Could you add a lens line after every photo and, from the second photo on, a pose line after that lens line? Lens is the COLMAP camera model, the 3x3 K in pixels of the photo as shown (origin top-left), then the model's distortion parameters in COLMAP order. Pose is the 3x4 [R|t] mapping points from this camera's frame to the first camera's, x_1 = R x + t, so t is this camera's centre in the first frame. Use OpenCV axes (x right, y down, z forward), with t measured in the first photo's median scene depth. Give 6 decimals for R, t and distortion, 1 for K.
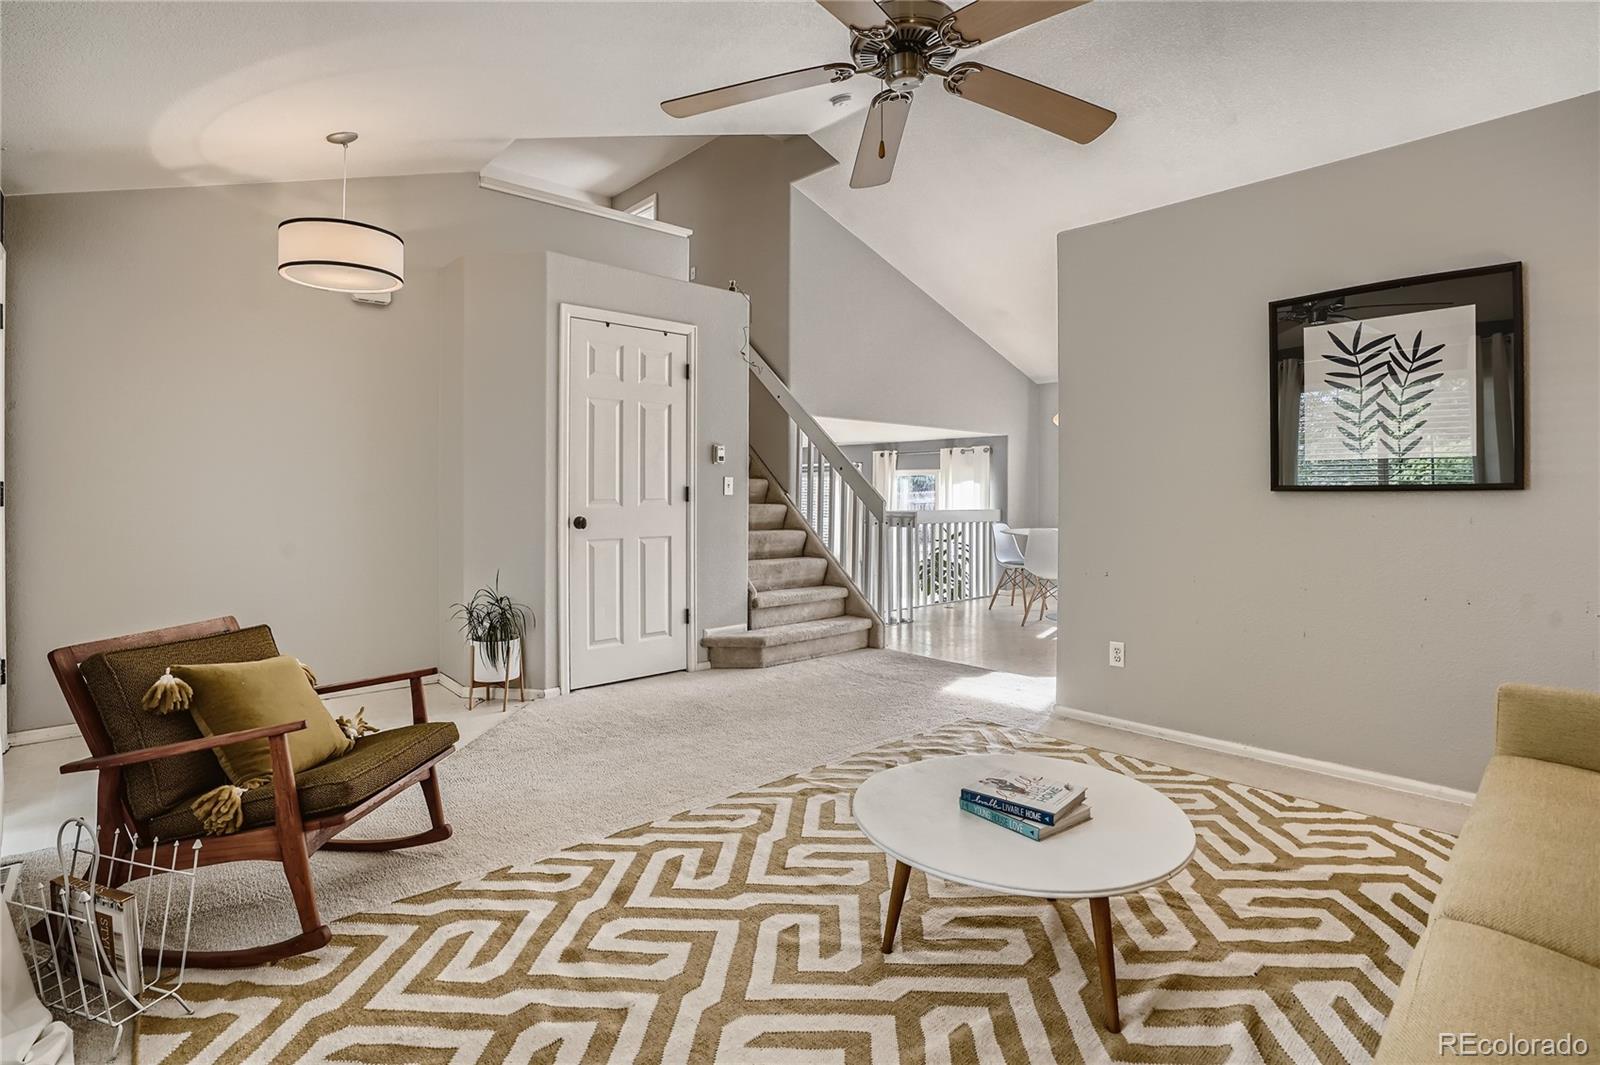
lens RADIAL K [[759.4, 0, 812.6], [0, 759.4, 493.4], [0, 0, 1]] dist [-0.036154, -0.000235]
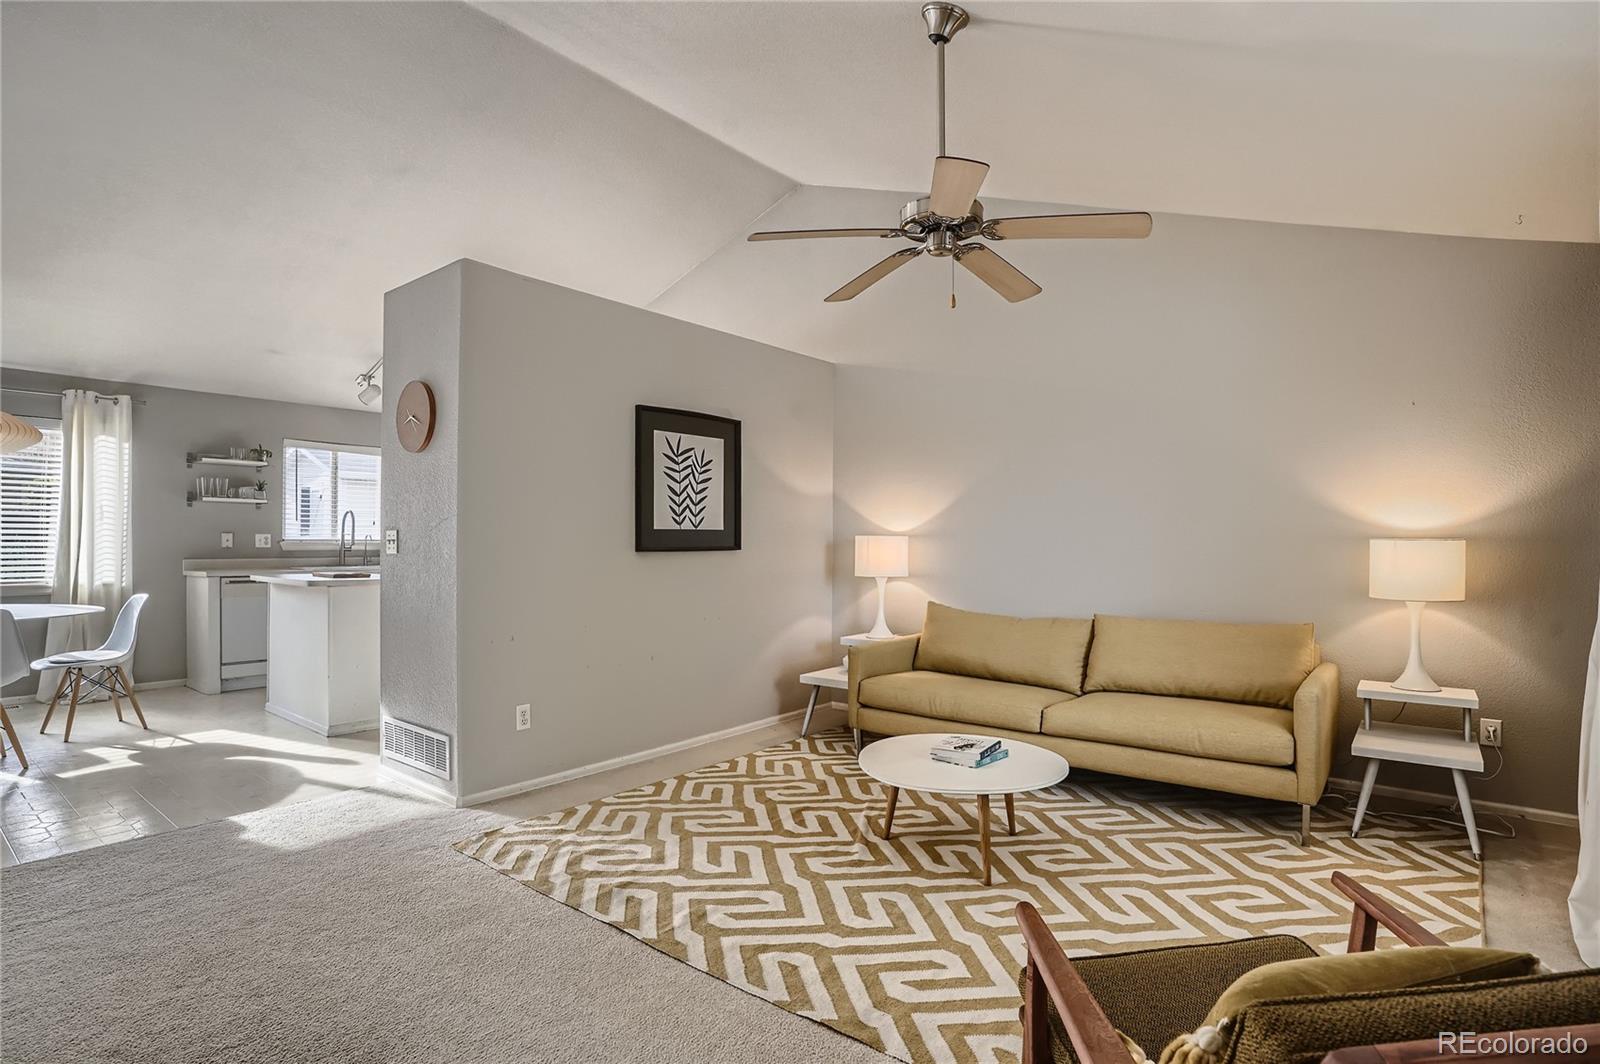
lens RADIAL K [[791.7, 0, 803.0], [0, 791.7, 535.3], [0, 0, 1]] dist [-0.025641, -0.000151]
pose [[-0.129802, 0.002040, 0.991538, -0.847364], [-0.006942, 0.999972, -0.002966, -0.031285], [-0.991516, -0.007269, -0.129784, 0.978424]]
